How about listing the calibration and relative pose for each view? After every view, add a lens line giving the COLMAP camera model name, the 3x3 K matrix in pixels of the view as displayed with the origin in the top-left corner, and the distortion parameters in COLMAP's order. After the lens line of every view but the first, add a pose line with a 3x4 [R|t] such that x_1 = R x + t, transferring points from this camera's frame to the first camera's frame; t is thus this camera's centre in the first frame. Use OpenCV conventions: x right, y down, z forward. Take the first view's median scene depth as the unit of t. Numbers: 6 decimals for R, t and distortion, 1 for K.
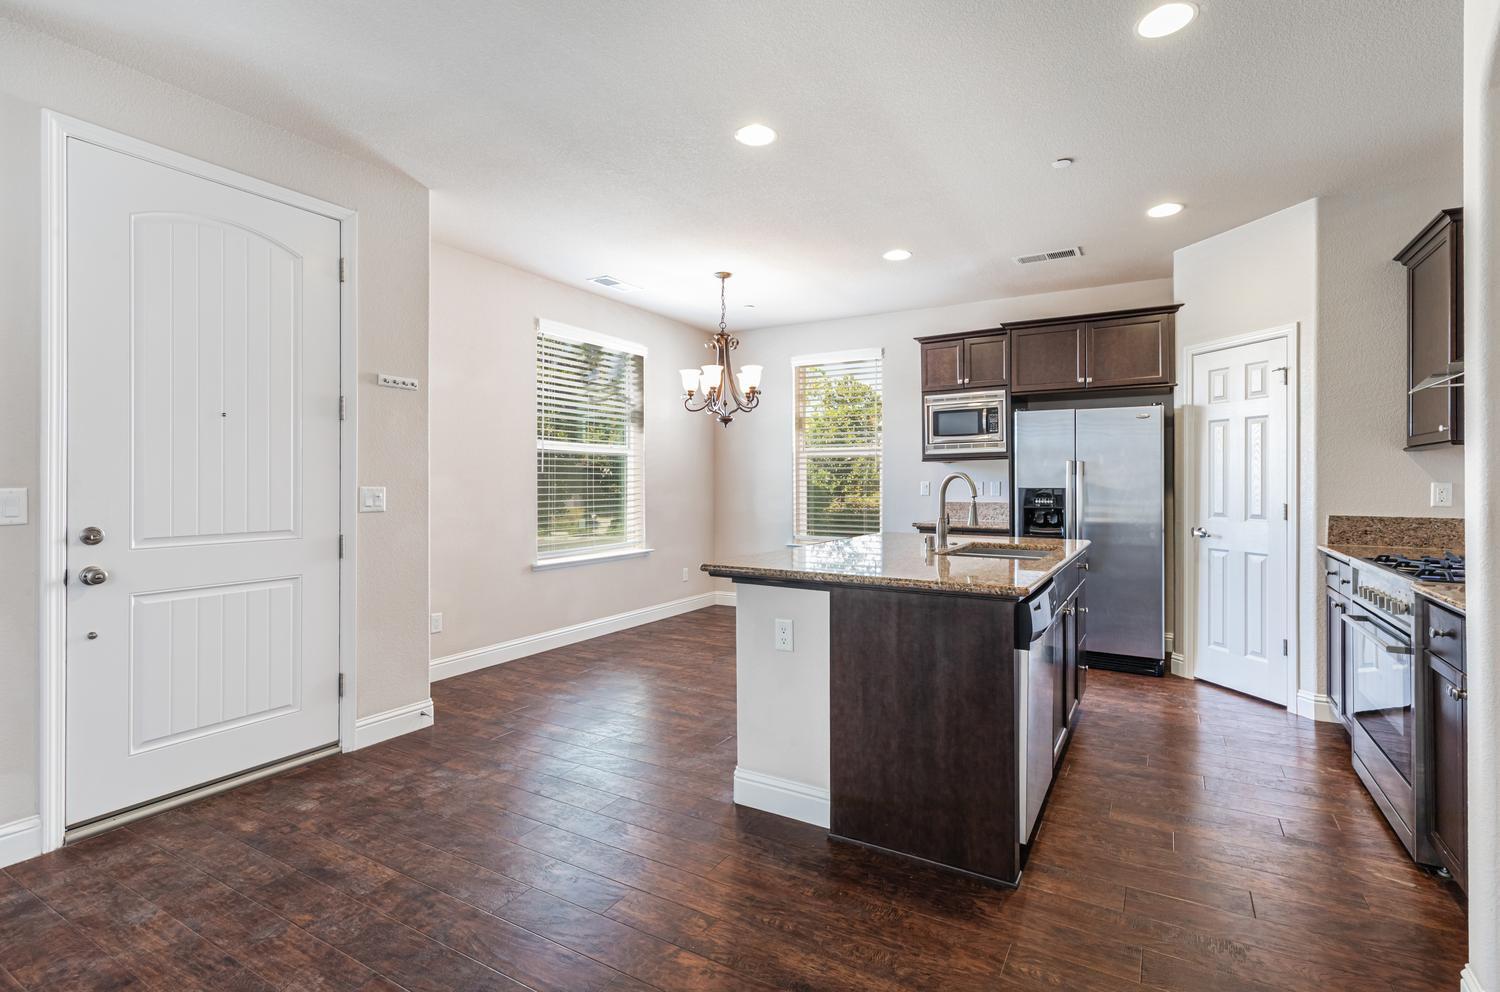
lens RADIAL K [[703.4, 0, 770.2], [0, 703.4, 477.2], [0, 0, 1]] dist [0.010545, -0.000513]
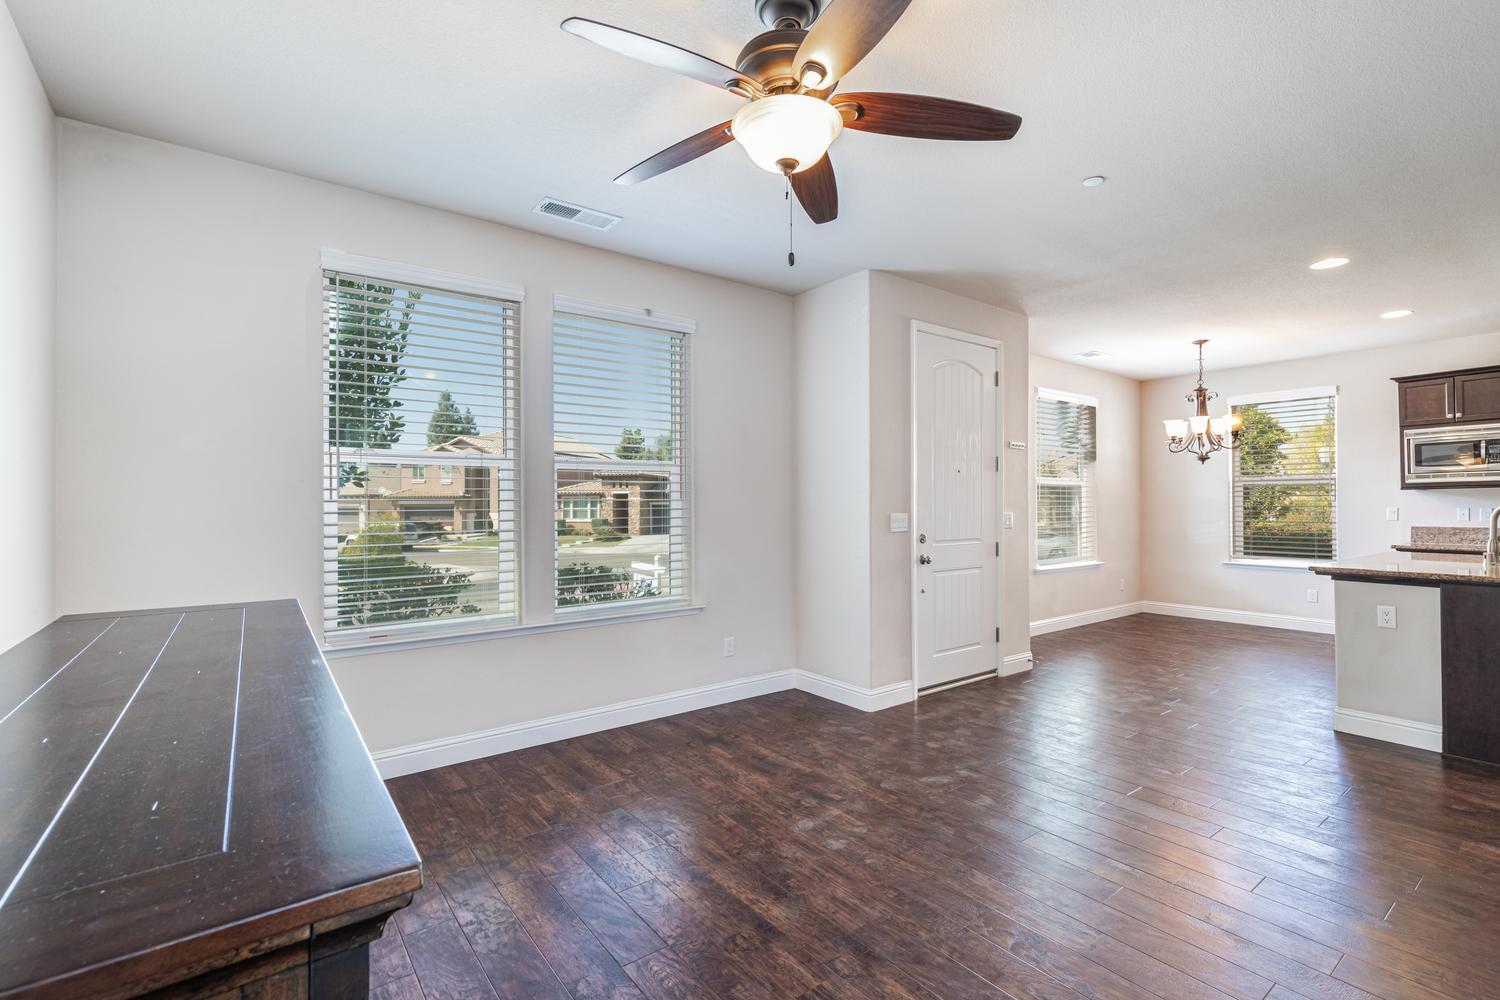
lens RADIAL K [[678.5, 0, 750.0], [0, 678.5, 500.0], [0, 0, 1]] dist [0.007503, -0.000599]
pose [[0.920238, -0.004105, -0.391338, -0.360599], [0.003997, 0.999991, -0.001089, -0.010634], [0.391339, -0.000562, 0.920246, -0.454928]]
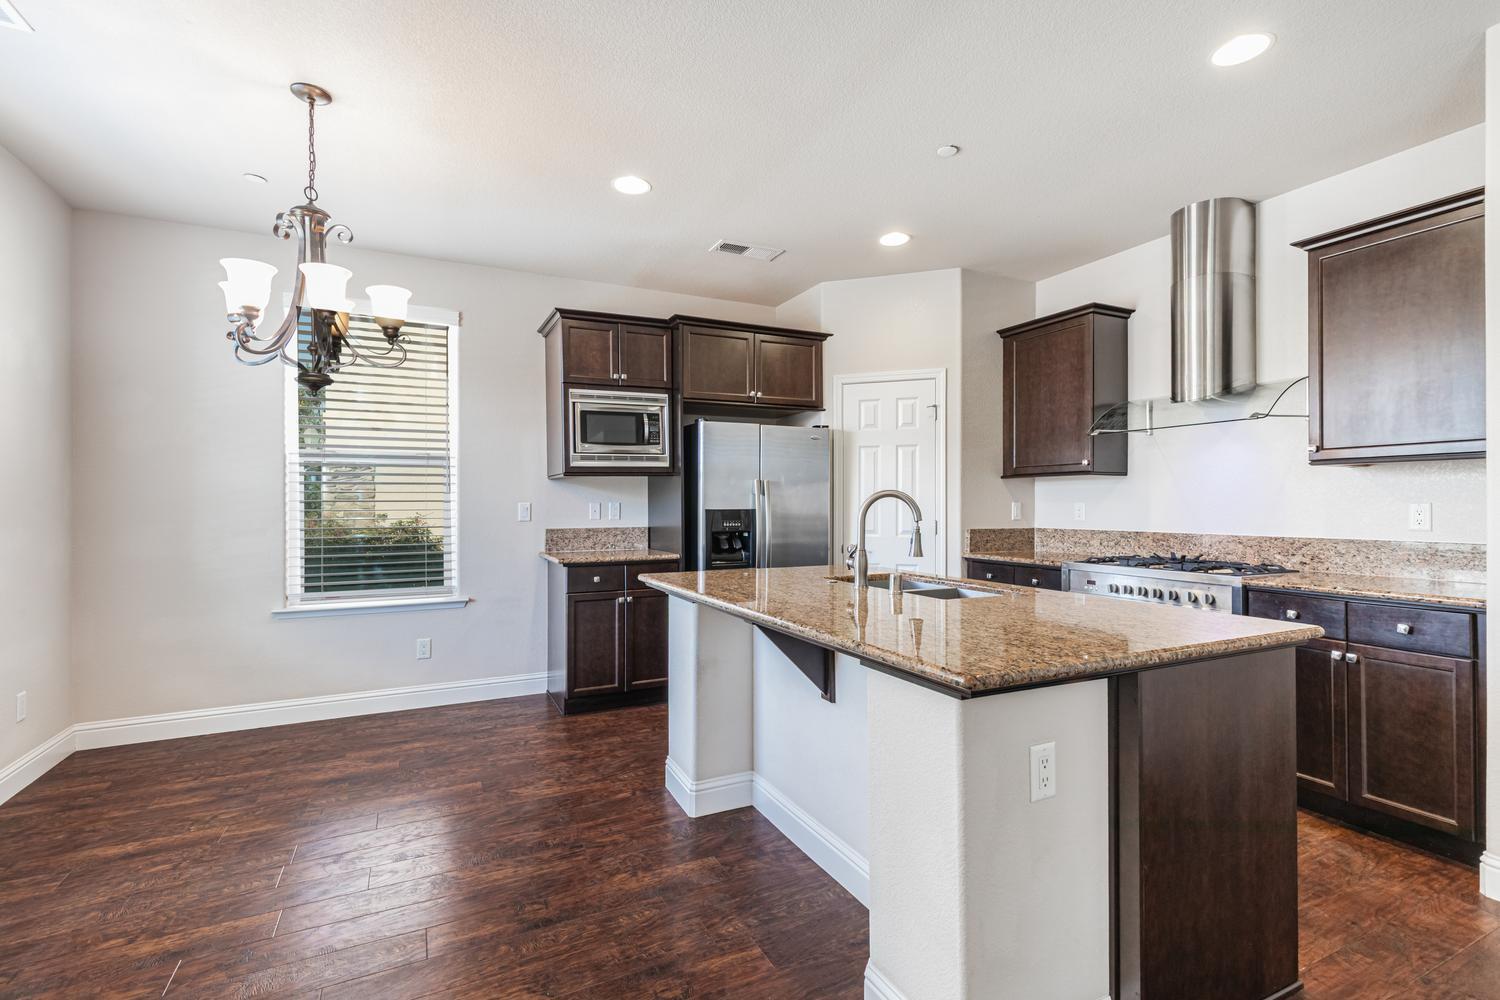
lens RADIAL K [[689.1, 0, 750.0], [0, 689.1, 500.0], [0, 0, 1]] dist [0.010730, -0.000457]
pose [[0.565016, 0.001606, 0.825079, -0.328683], [-0.002754, 0.999996, -0.000061, 0.003447], [-0.825076, -0.002238, 0.565018, 0.502602]]
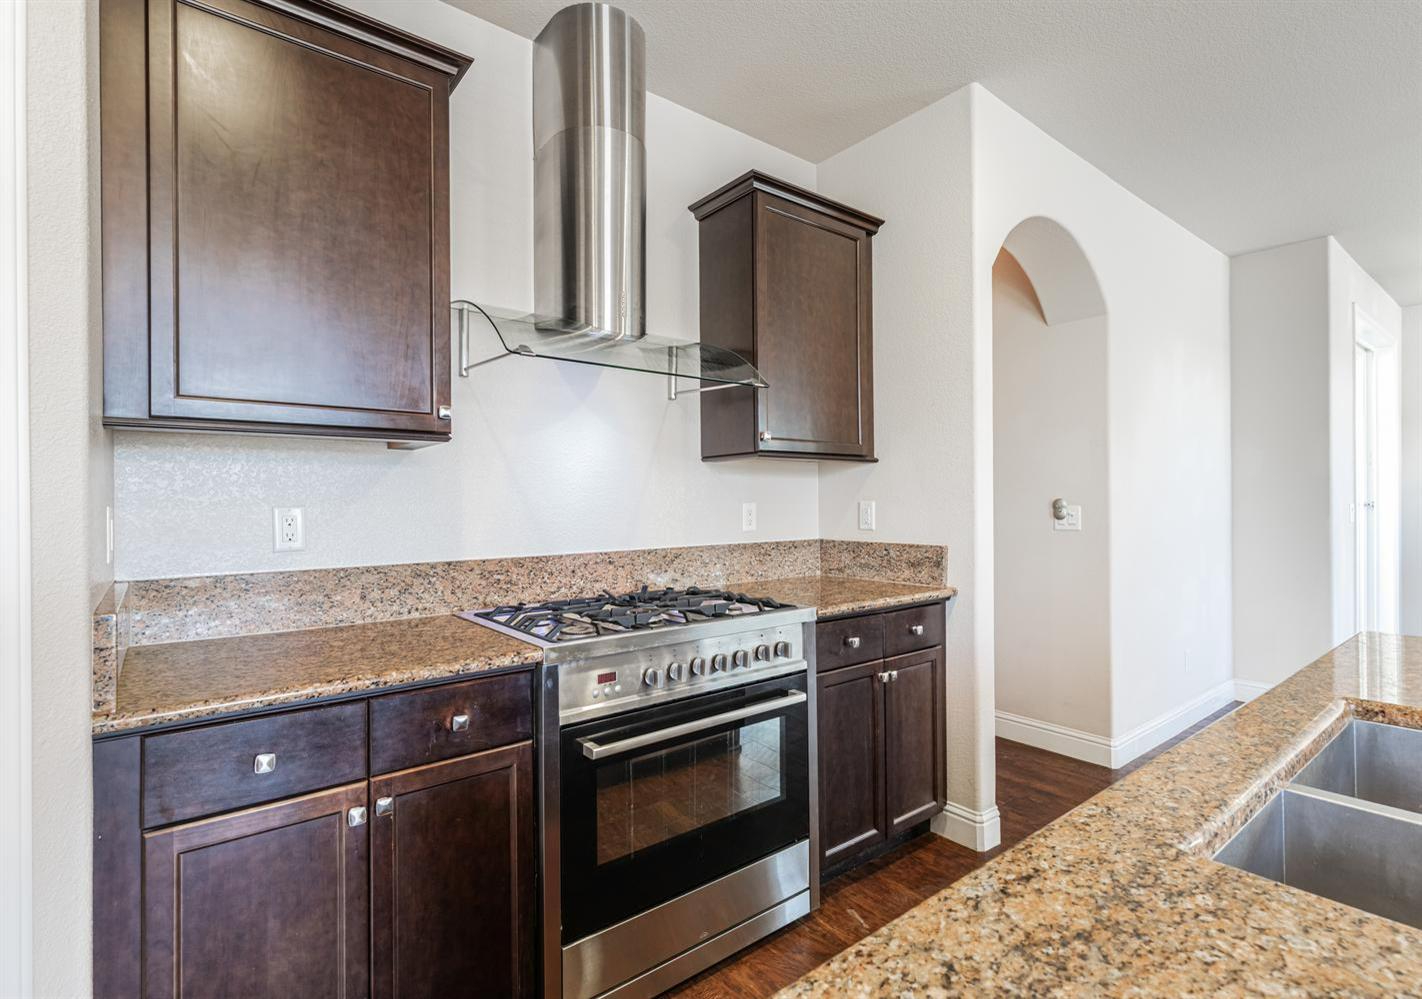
lens RADIAL K [[677.2, 0, 682.0], [0, 677.2, 504.8], [0, 0, 1]] dist [0.017970, -0.000102]
pose [[-0.919403, 0.001613, 0.393314, 0.350032], [0.002368, 0.999996, 0.001435, 0.005253], [-0.393310, 0.002251, -0.919403, 0.926579]]
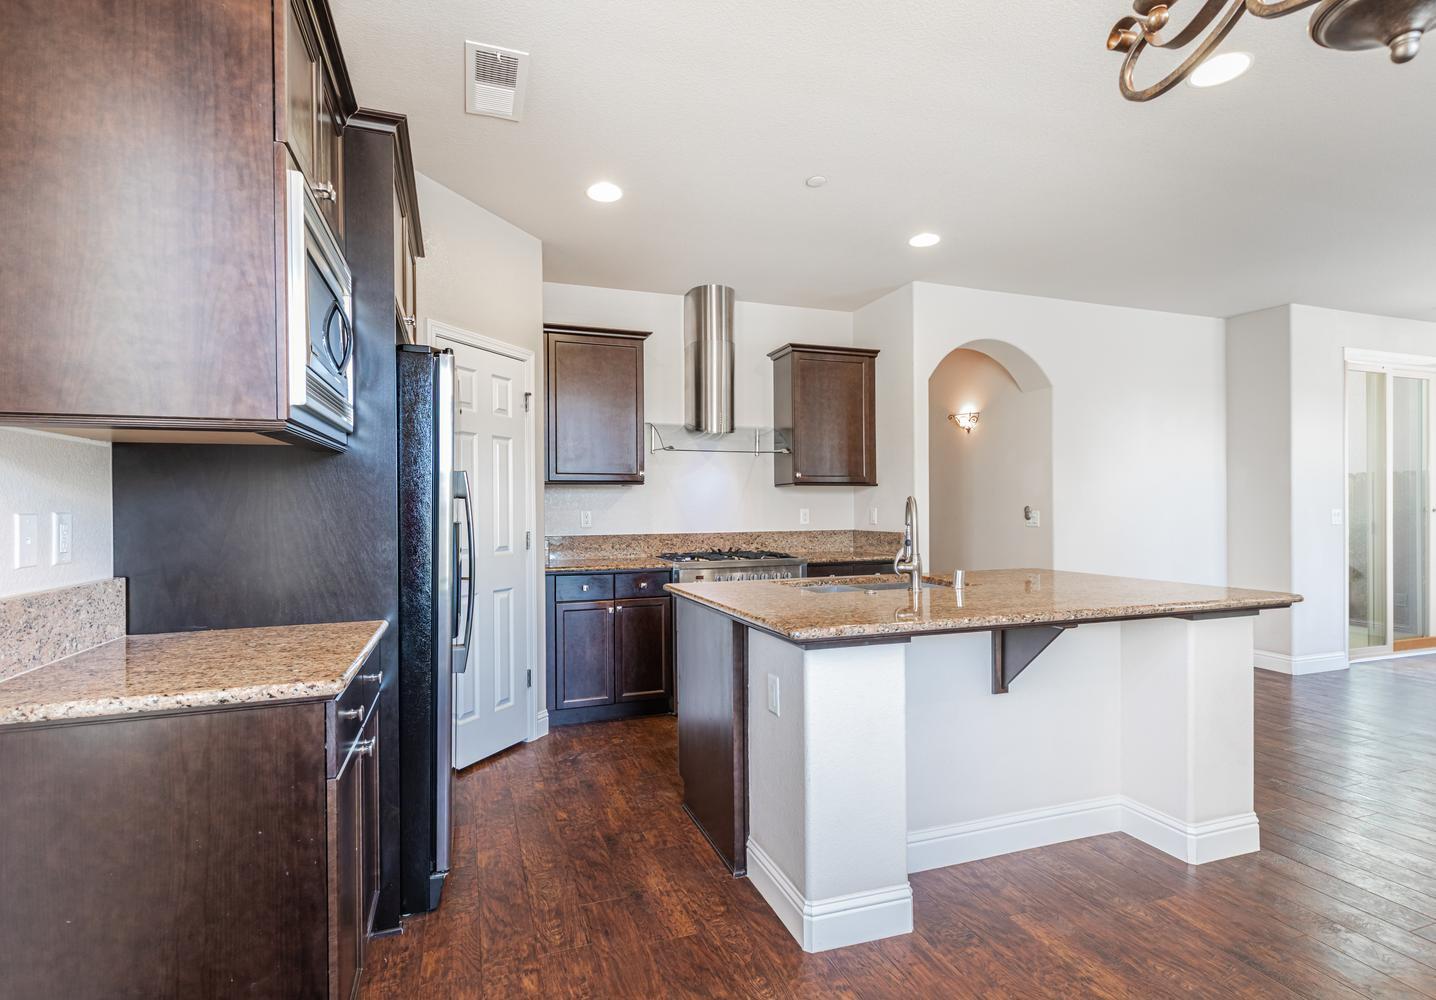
lens RADIAL K [[678.9, 0, 694.1], [0, 678.9, 504.2], [0, 0, 1]] dist [0.013315, -0.000636]
pose [[-0.749045, 0.007897, 0.662472, -0.057953], [0.001778, 0.999949, -0.009910, 0.007510], [-0.662517, -0.006246, -0.749021, 1.289360]]
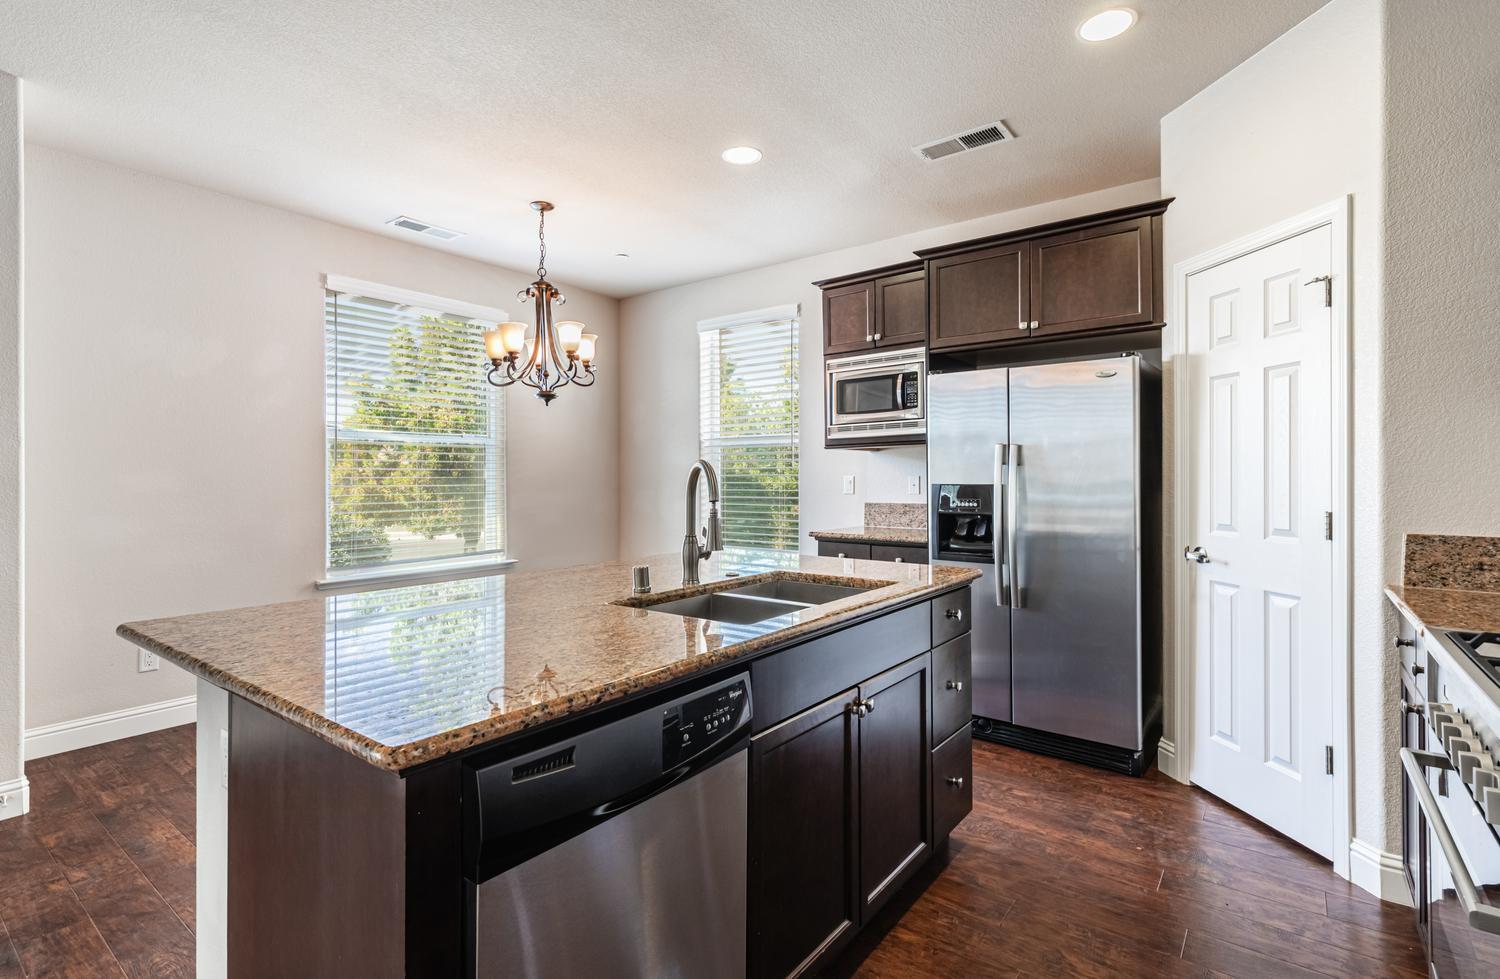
lens RADIAL K [[710.0, 0, 740.3], [0, 710.0, 472.4], [0, 0, 1]] dist [0.007950, 0.000044]
pose [[0.989863, -0.004538, -0.141956, 0.277741], [0.004596, 0.999989, 0.000083, 0.002445], [0.141954, -0.000734, 0.989873, 0.292899]]
